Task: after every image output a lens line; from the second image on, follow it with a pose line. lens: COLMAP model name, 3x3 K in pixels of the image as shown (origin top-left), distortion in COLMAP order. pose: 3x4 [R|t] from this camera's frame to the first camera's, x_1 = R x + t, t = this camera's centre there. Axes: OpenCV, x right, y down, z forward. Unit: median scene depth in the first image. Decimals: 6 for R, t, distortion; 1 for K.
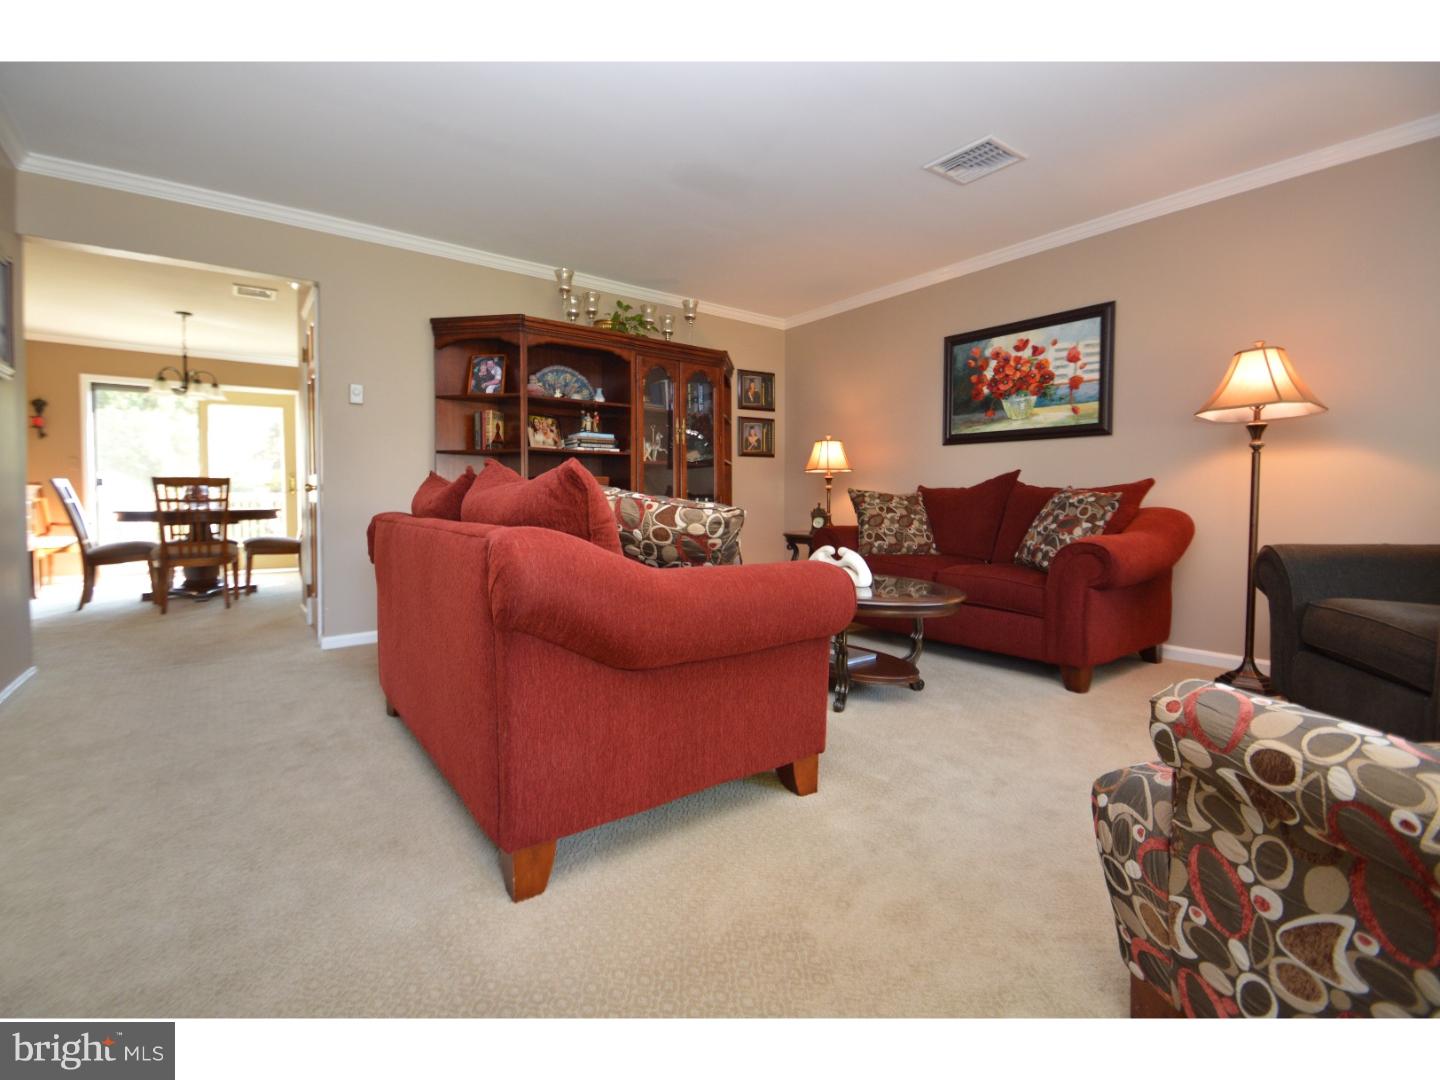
lens RADIAL K [[641.1, 0, 700.2], [0, 641.1, 516.6], [0, 0, 1]] dist [0.001825, -0.010689]
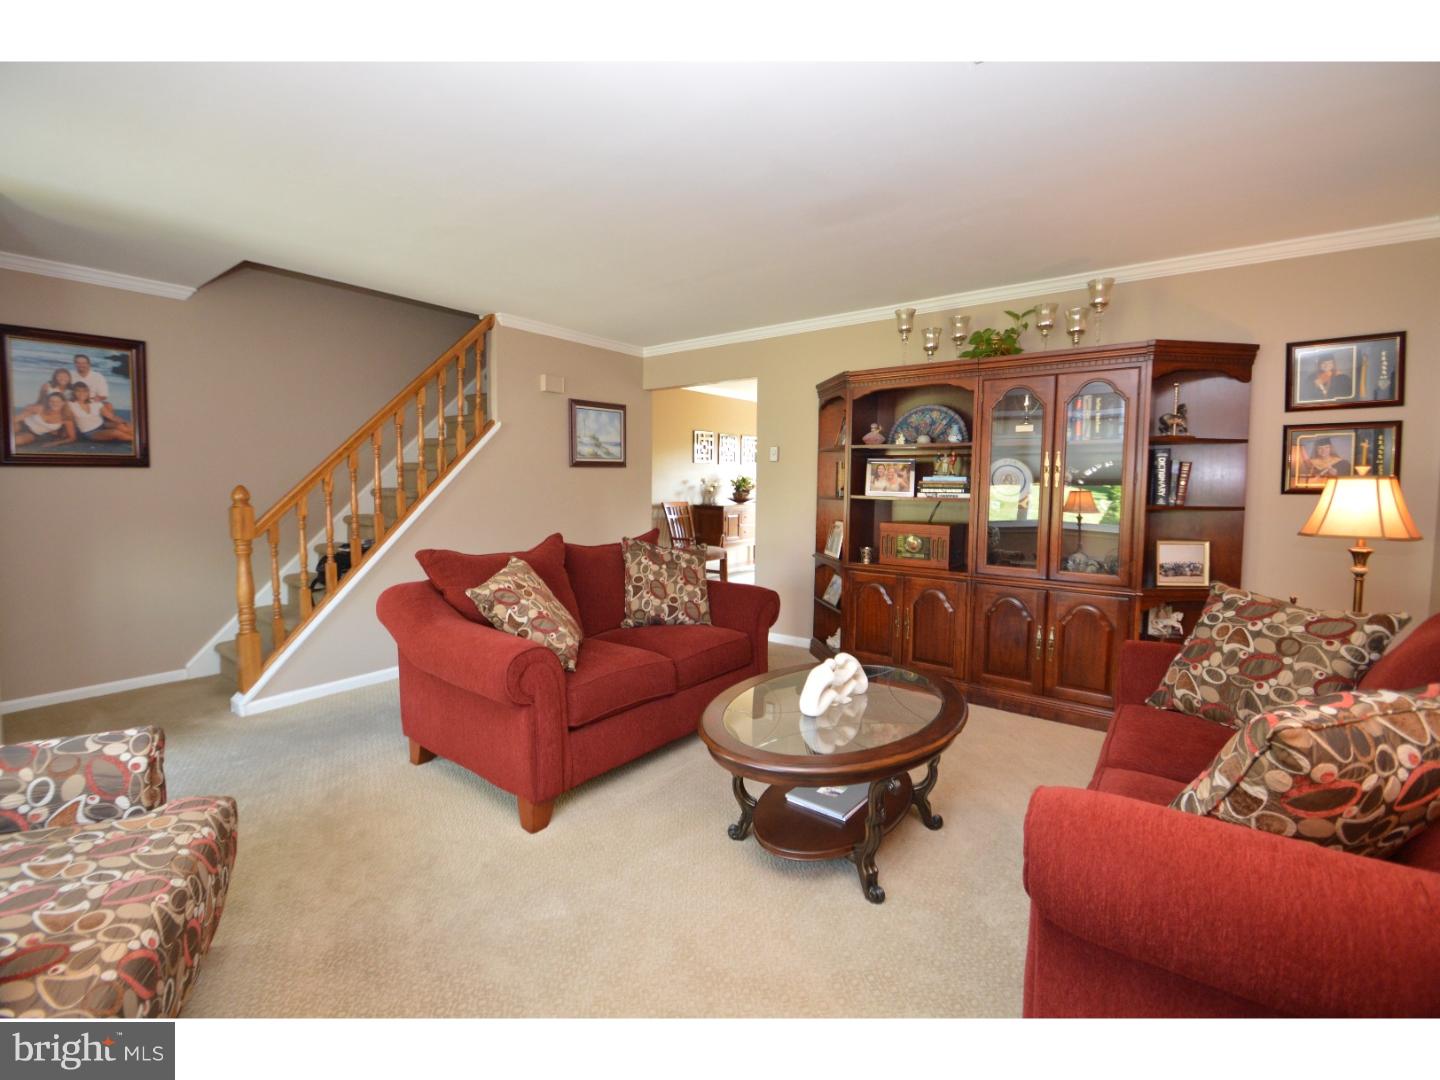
lens RADIAL K [[641.1, 0, 700.2], [0, 641.1, 516.6], [0, 0, 1]] dist [0.001825, -0.010689]
pose [[0.251713, 0.058107, -0.966056, 0.636004], [-0.039074, 0.997992, 0.049846, -0.106829], [0.967013, 0.025201, 0.253478, 0.449732]]
